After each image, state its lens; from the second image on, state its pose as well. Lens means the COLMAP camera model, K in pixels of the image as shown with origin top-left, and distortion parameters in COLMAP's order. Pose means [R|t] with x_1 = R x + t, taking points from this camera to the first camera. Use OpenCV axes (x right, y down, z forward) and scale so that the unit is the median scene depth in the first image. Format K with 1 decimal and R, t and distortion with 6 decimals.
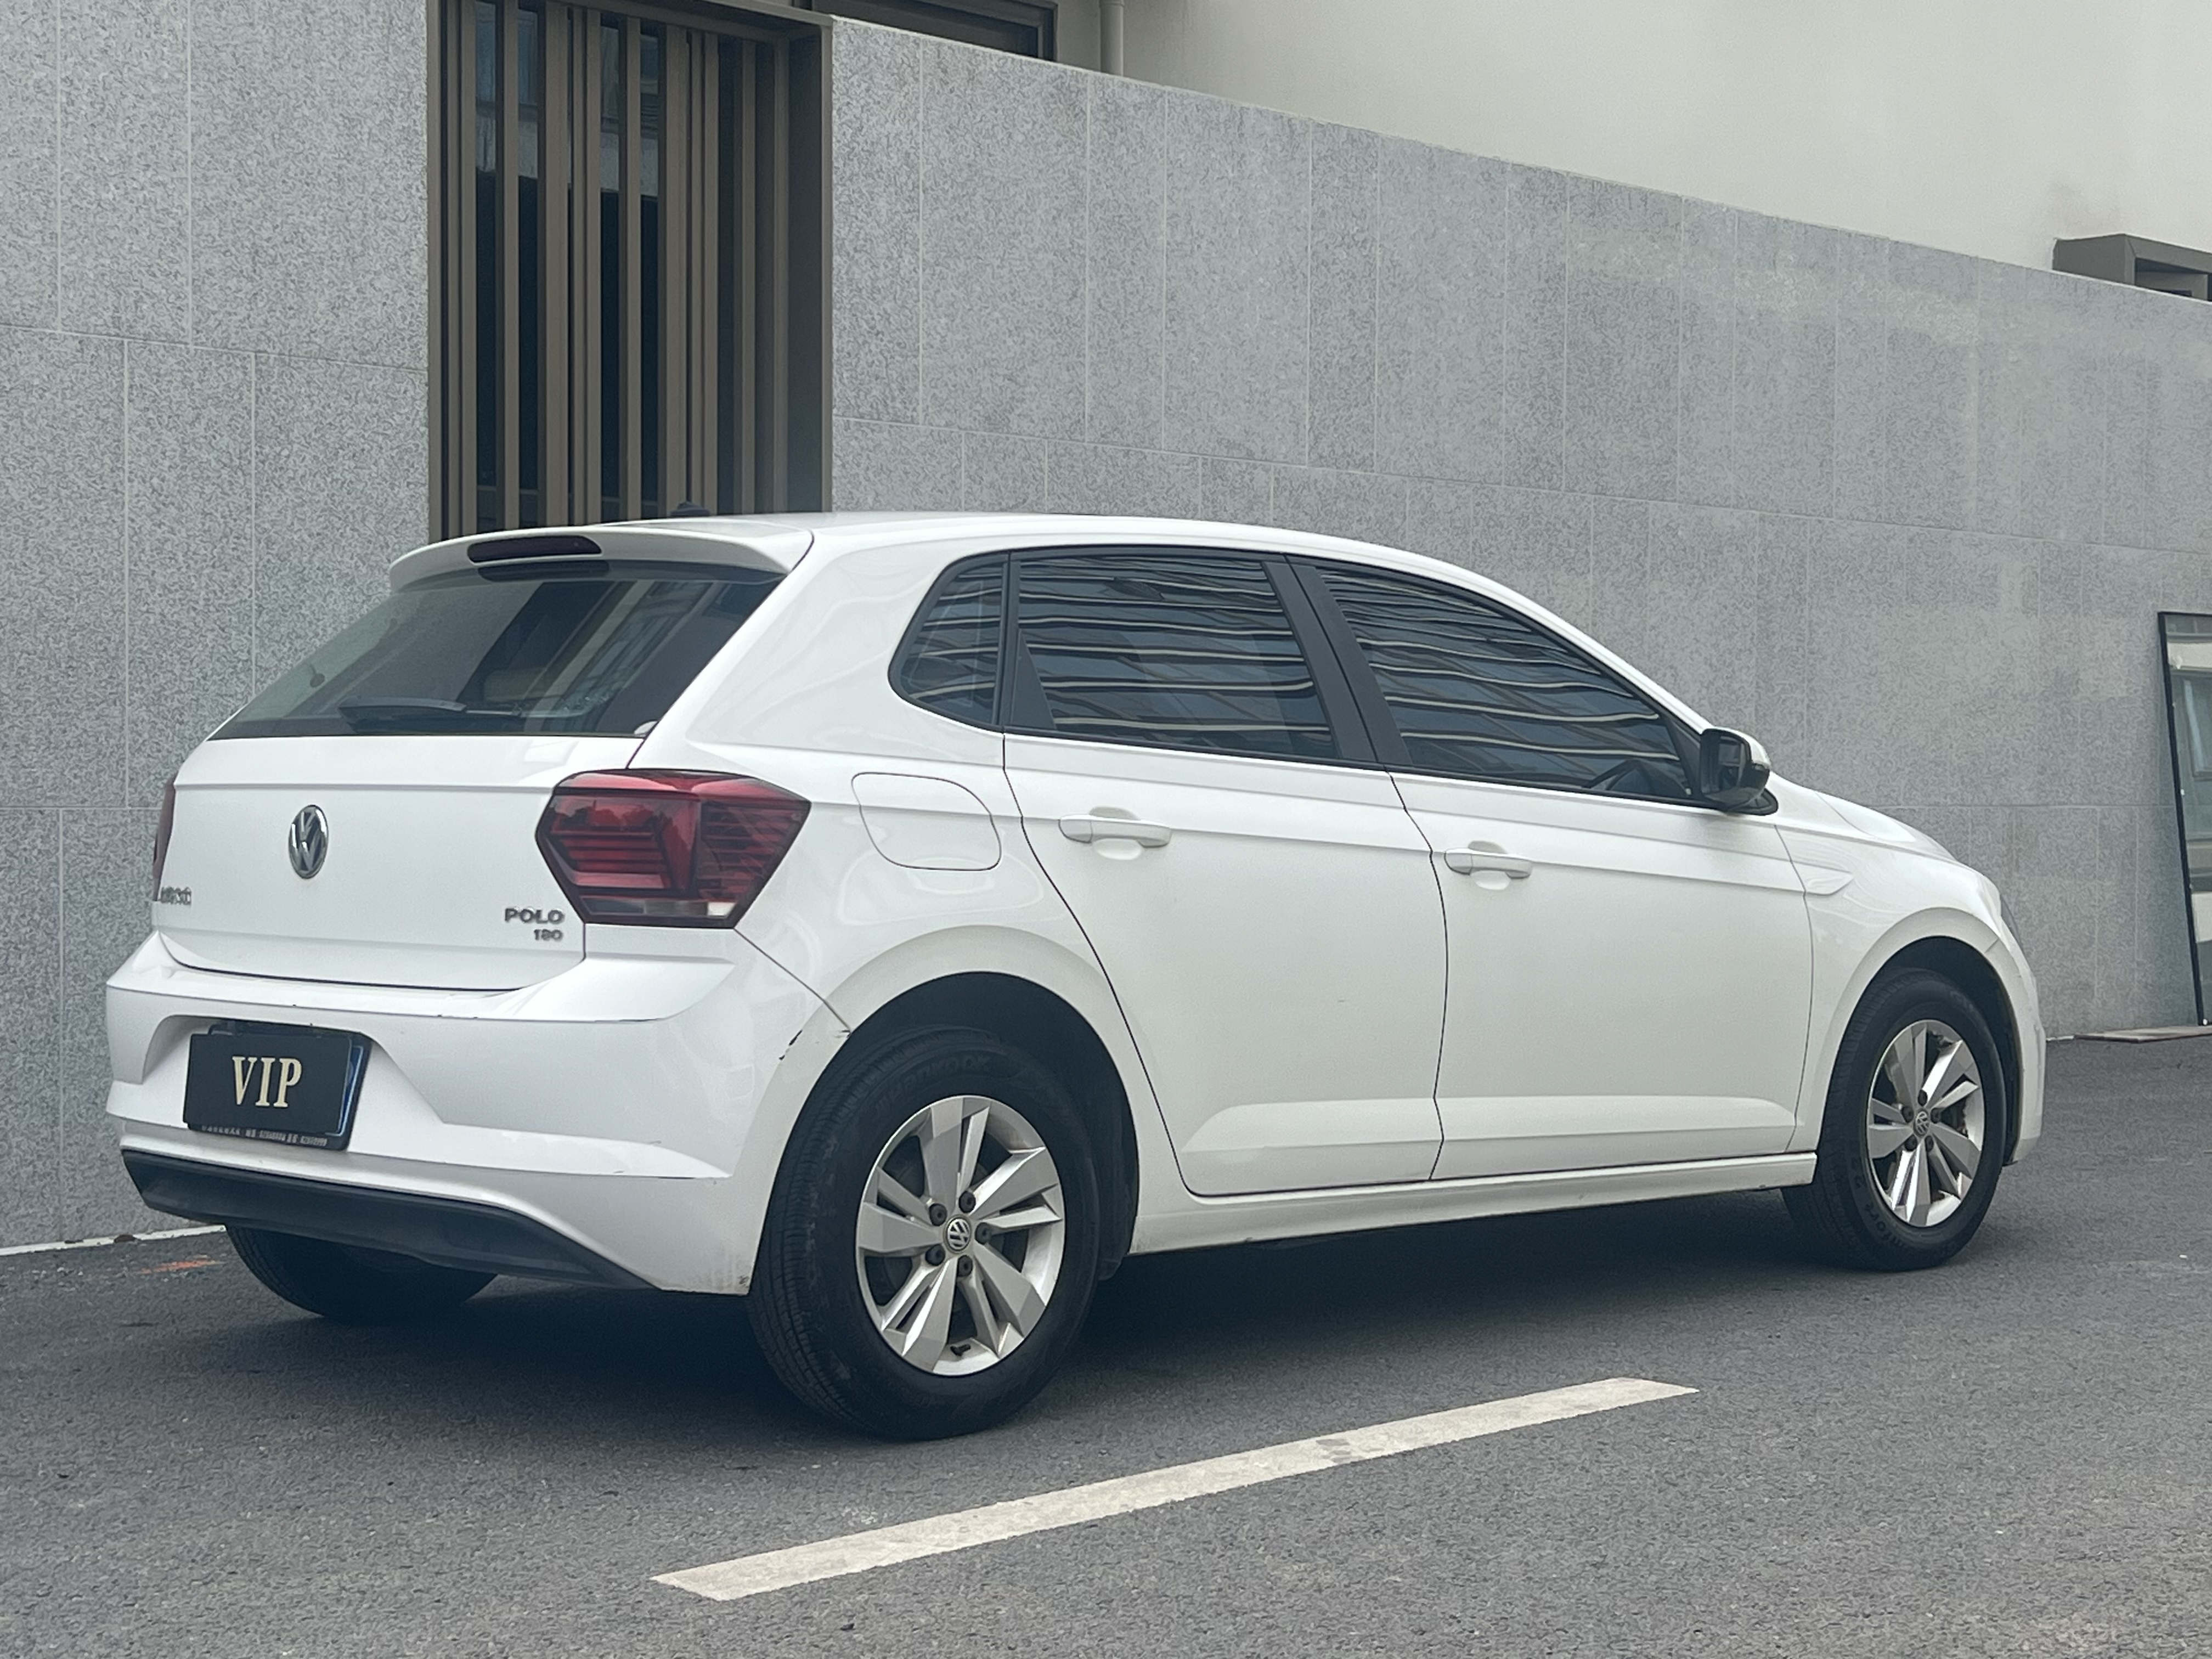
lens RADIAL K [[3376.0, 0, 1148.1], [0, 3376.0, 855.3], [0, 0, 1]] dist [0.202607, -0.737481]
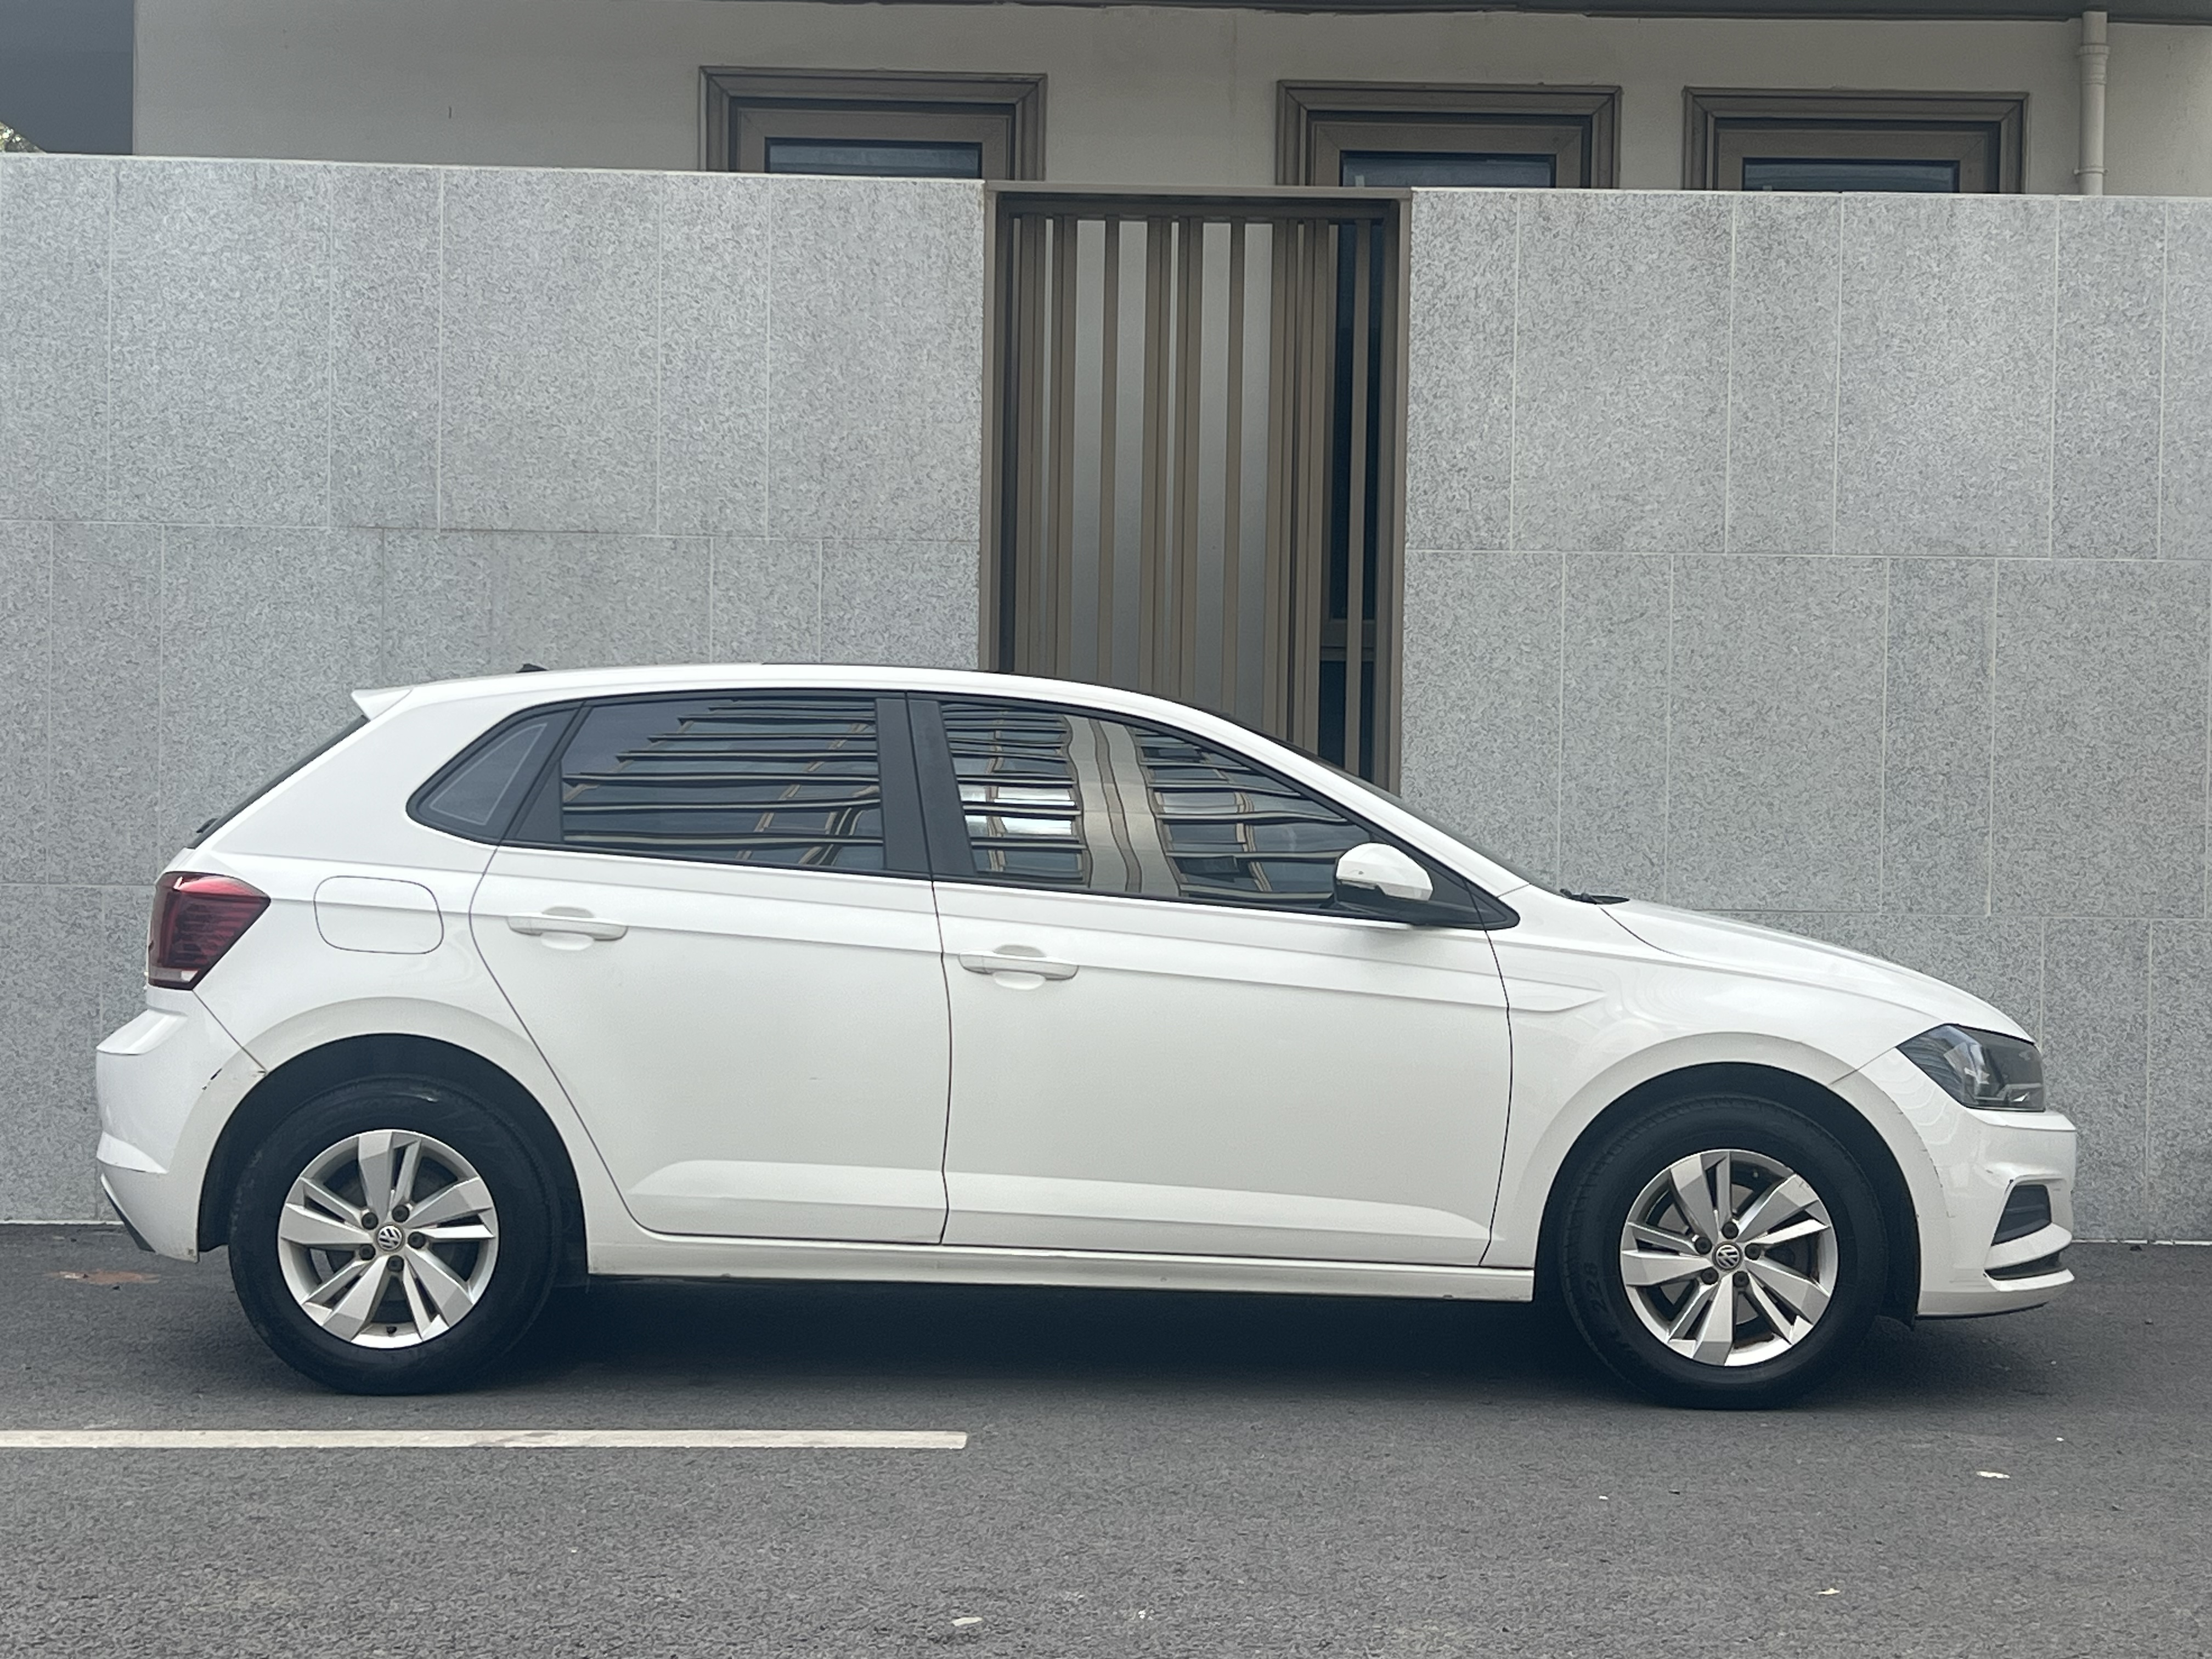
lens RADIAL K [[3373.5, 0, 1136.7], [0, 3373.5, 849.6], [0, 0, 1]] dist [0.238570, -0.932660]
pose [[0.723628, 0.008129, -0.690142, 0.694678], [-0.026069, 0.999539, -0.015562, -0.014918], [0.689697, 0.029252, 0.723507, 0.171805]]
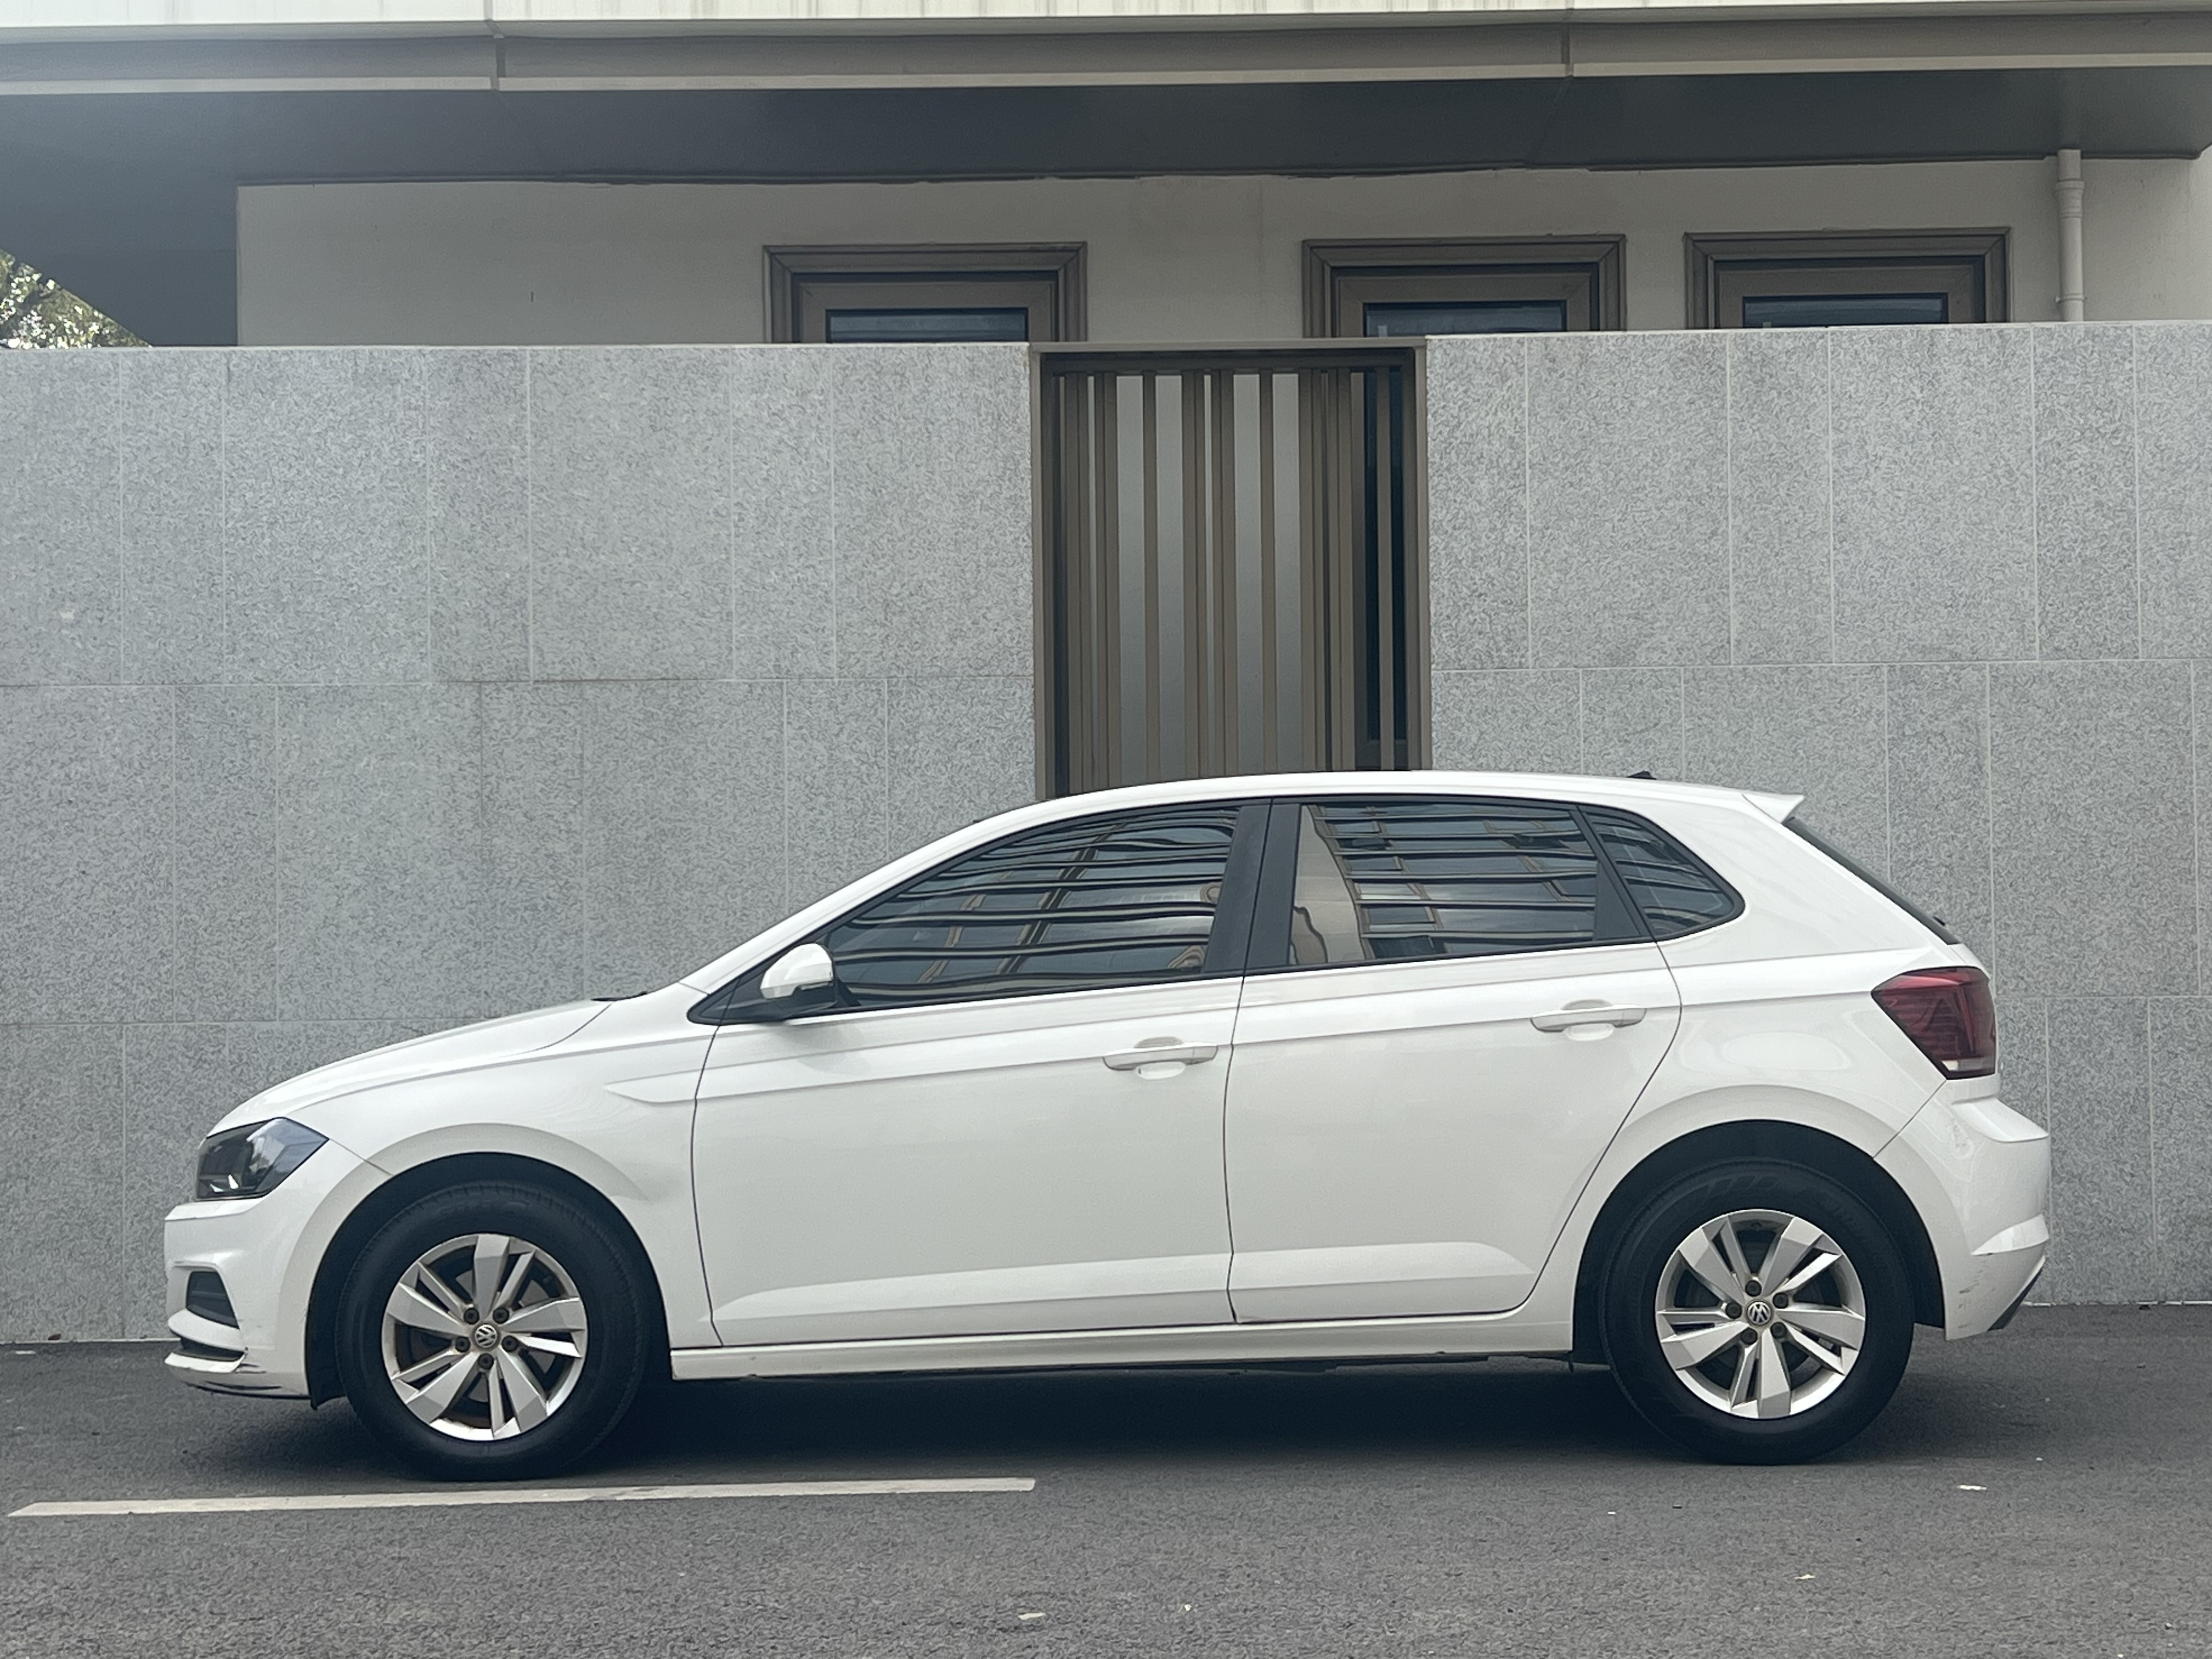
lens RADIAL K [[3374.2, 0, 1153.8], [0, 3374.2, 849.4], [0, 0, 1]] dist [0.261435, -1.153739]
pose [[0.710292, -0.043621, -0.702554, 0.761524], [0.003596, 0.998290, -0.058348, 0.000493], [0.703898, 0.038917, 0.709234, 0.118609]]
